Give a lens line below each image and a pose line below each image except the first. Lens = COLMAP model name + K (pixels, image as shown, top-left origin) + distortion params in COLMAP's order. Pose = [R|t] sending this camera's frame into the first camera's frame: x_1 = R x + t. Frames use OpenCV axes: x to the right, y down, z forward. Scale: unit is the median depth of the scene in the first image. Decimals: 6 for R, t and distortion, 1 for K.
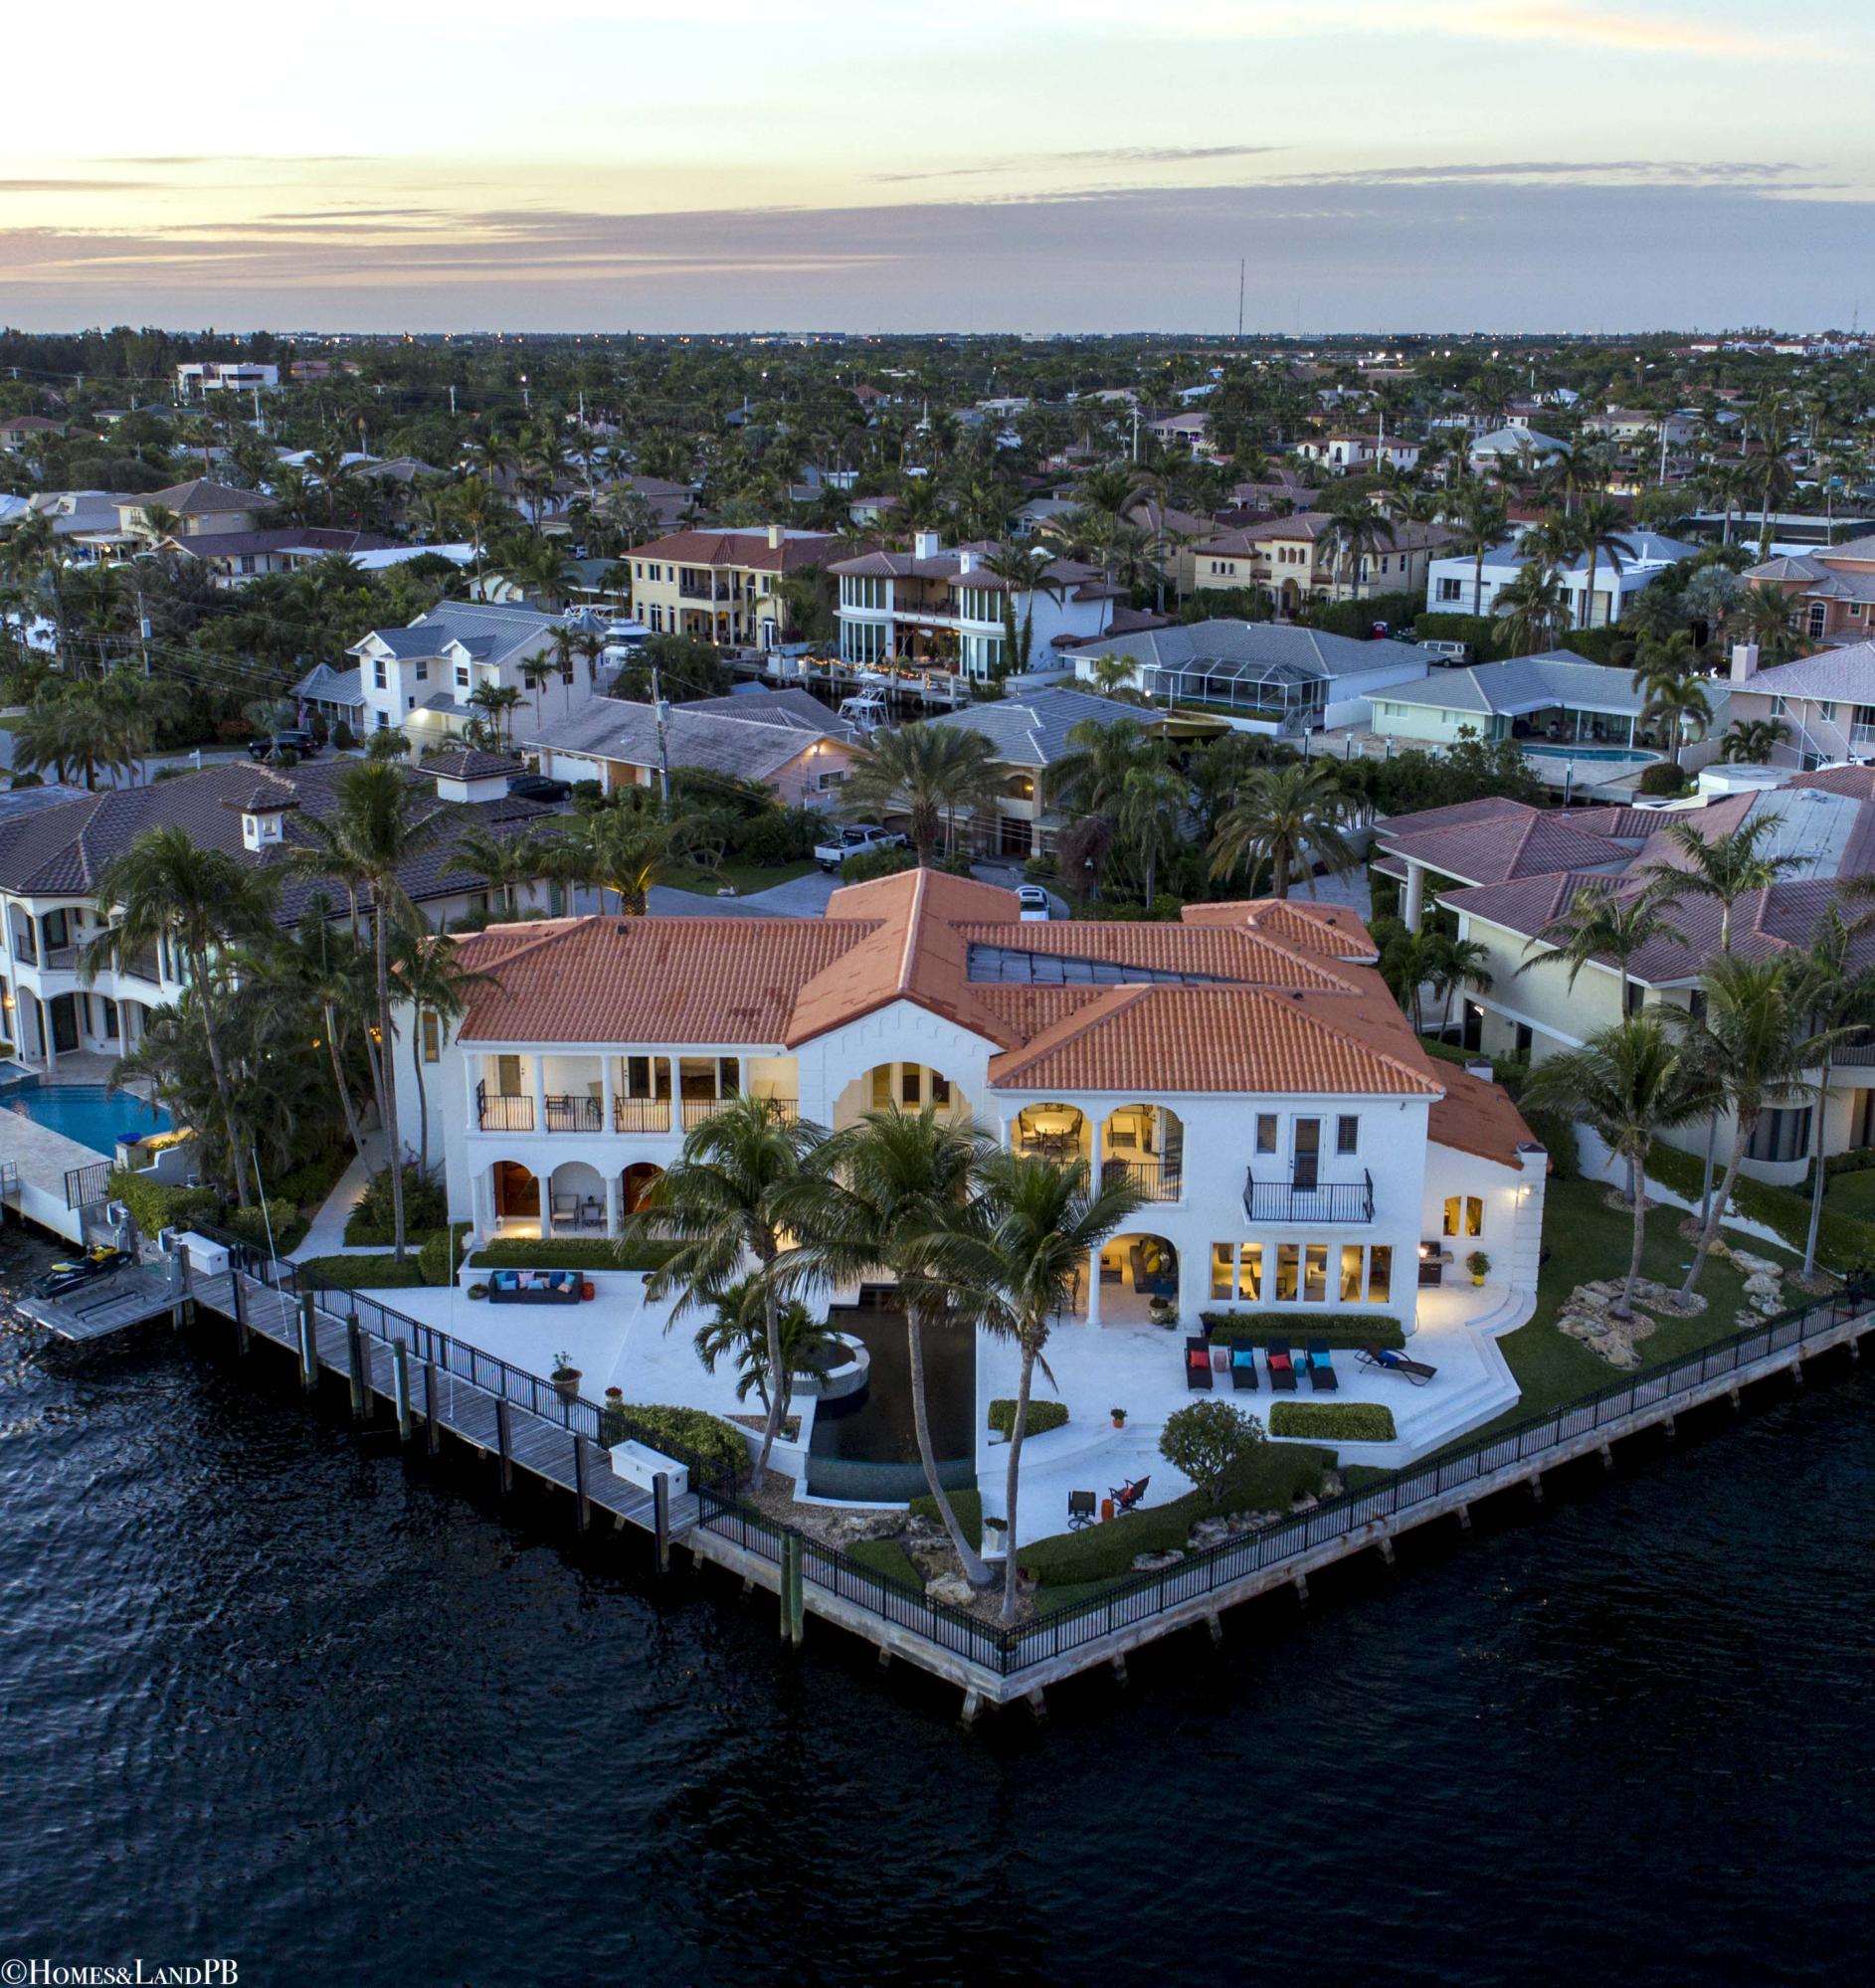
lens RADIAL K [[2239.9, 0, 937.5], [0, 2239.9, 994.0], [0, 0, 1]] dist [-0.002205, -0.016514]
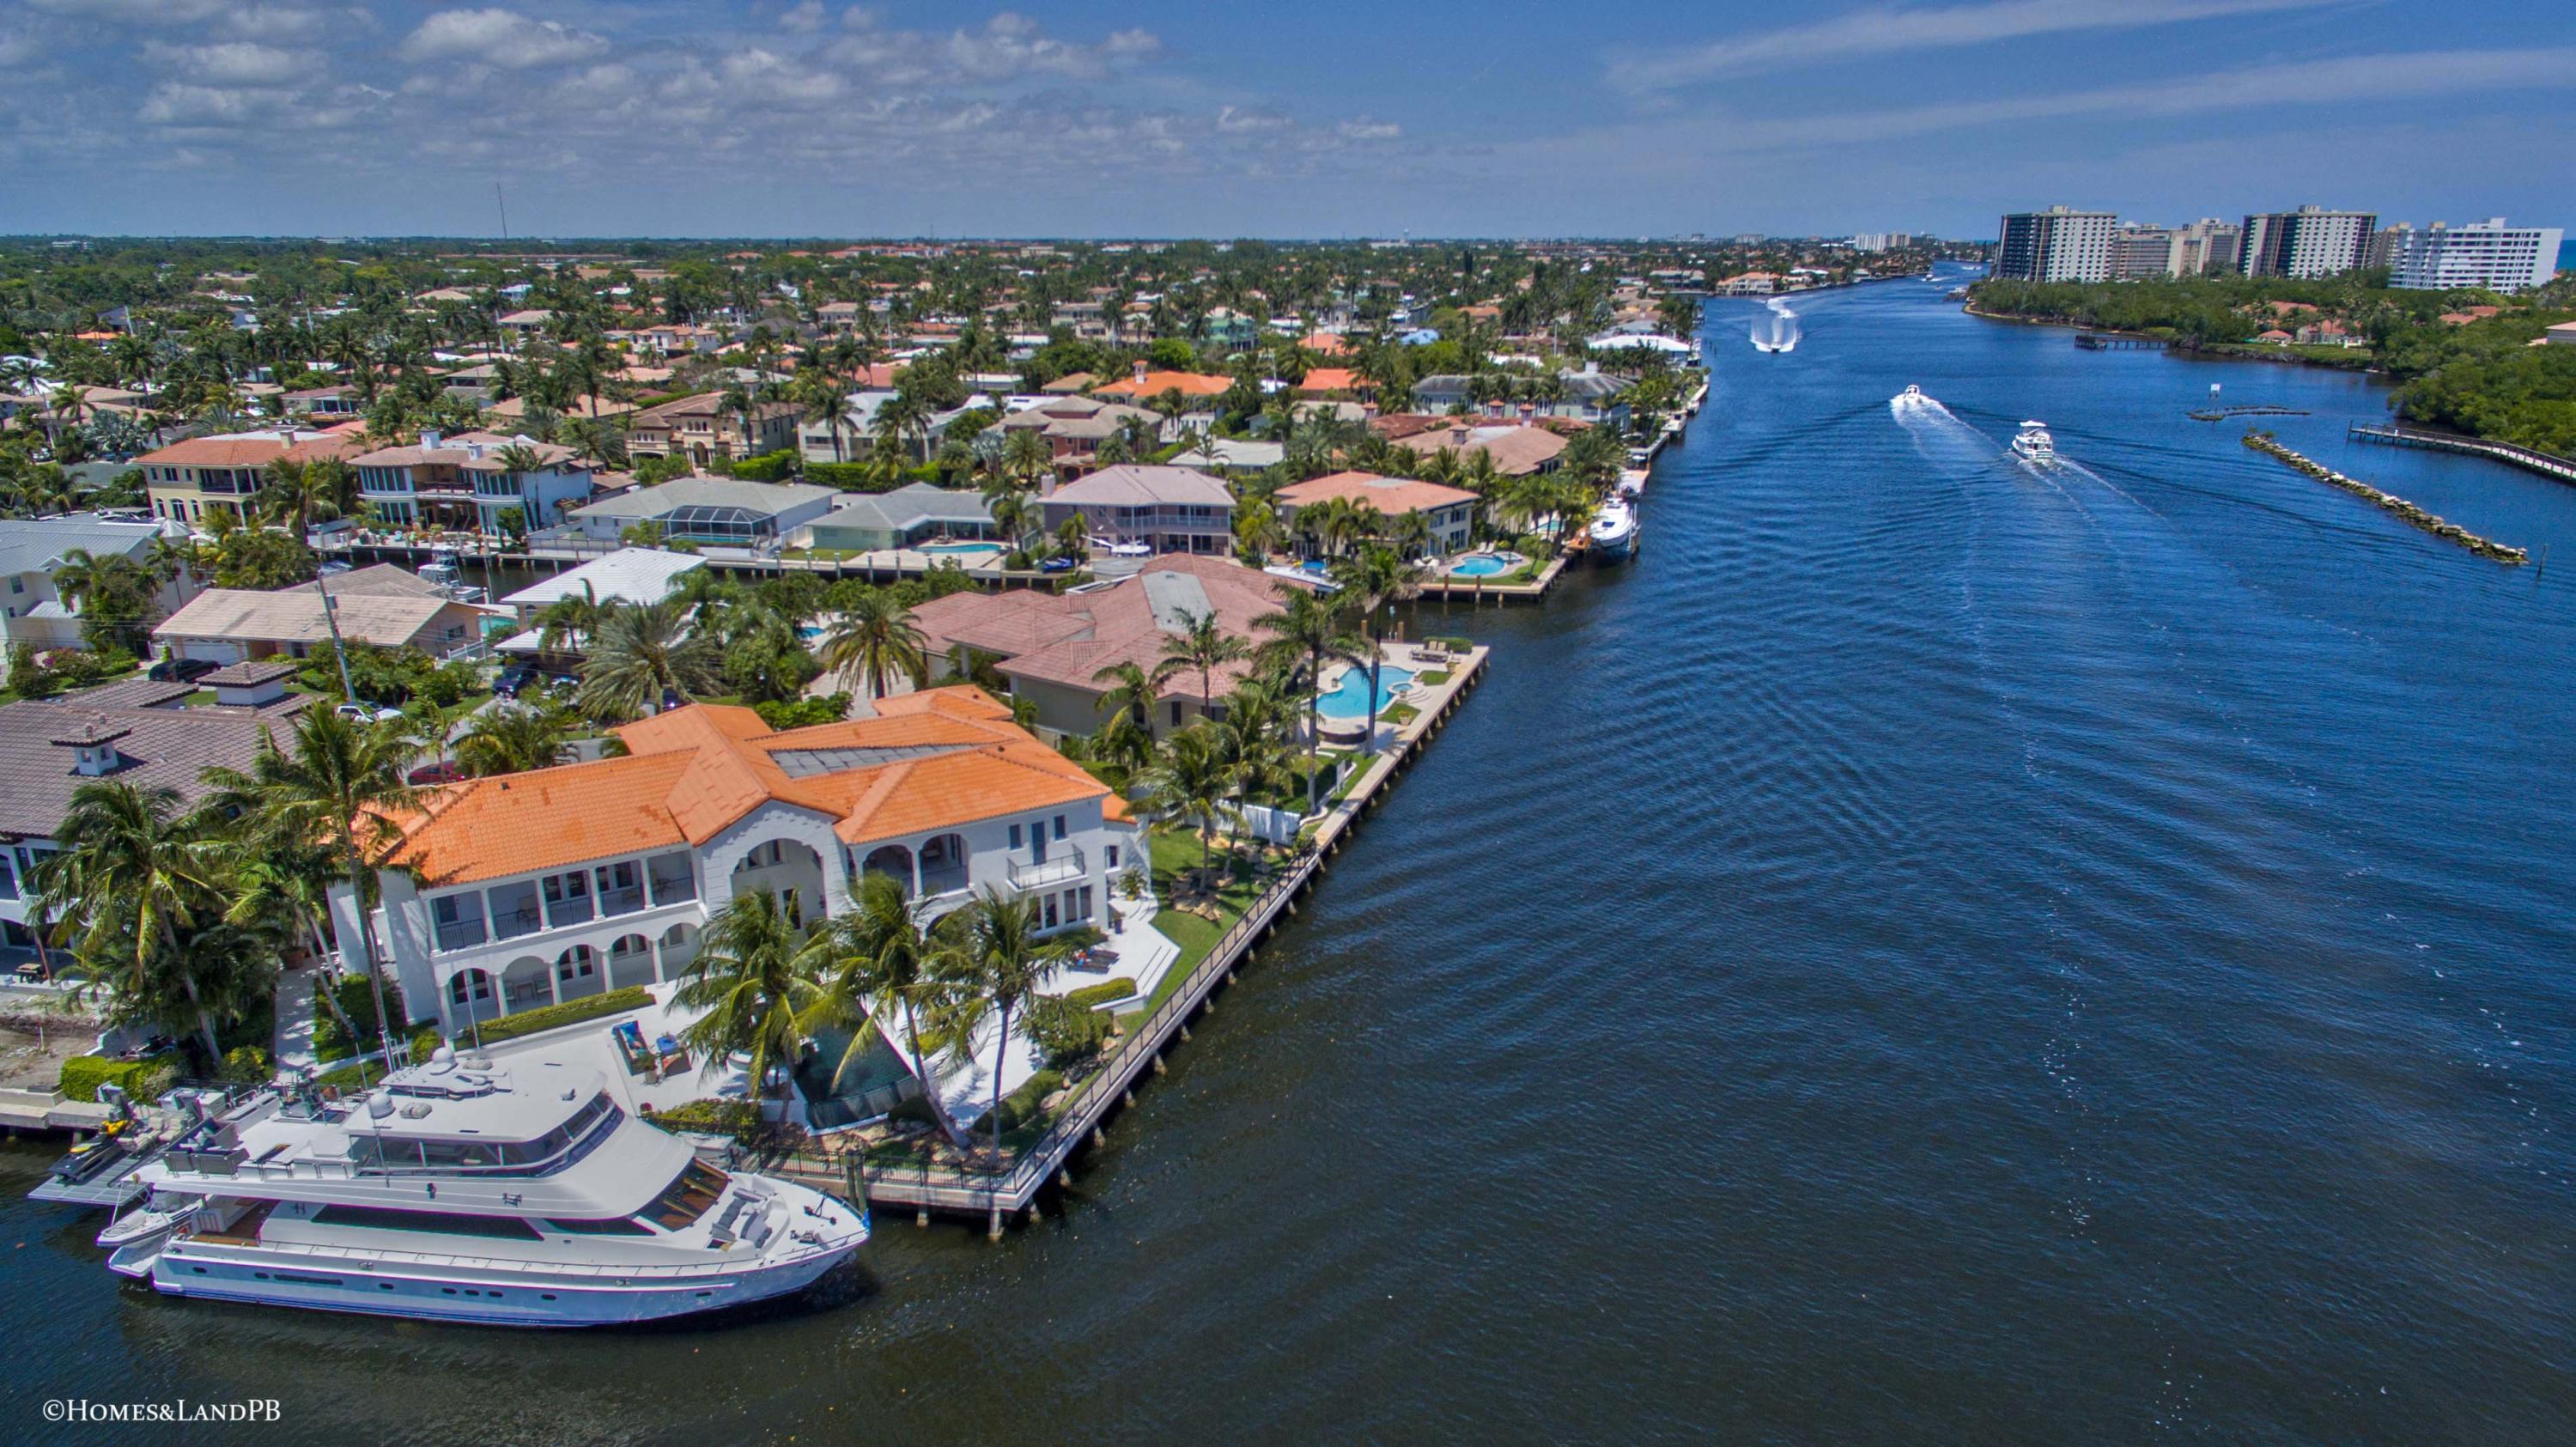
lens RADIAL K [[1453.2, 0, 1288.0], [0, 1453.2, 723.5], [0, 0, 1]] dist [0.005560, 0.000496]
pose [[0.828085, -0.172679, 0.533345, -0.240212], [0.155272, 0.984806, 0.077769, -0.069865], [-0.538670, 0.018414, 0.842315, -0.023193]]
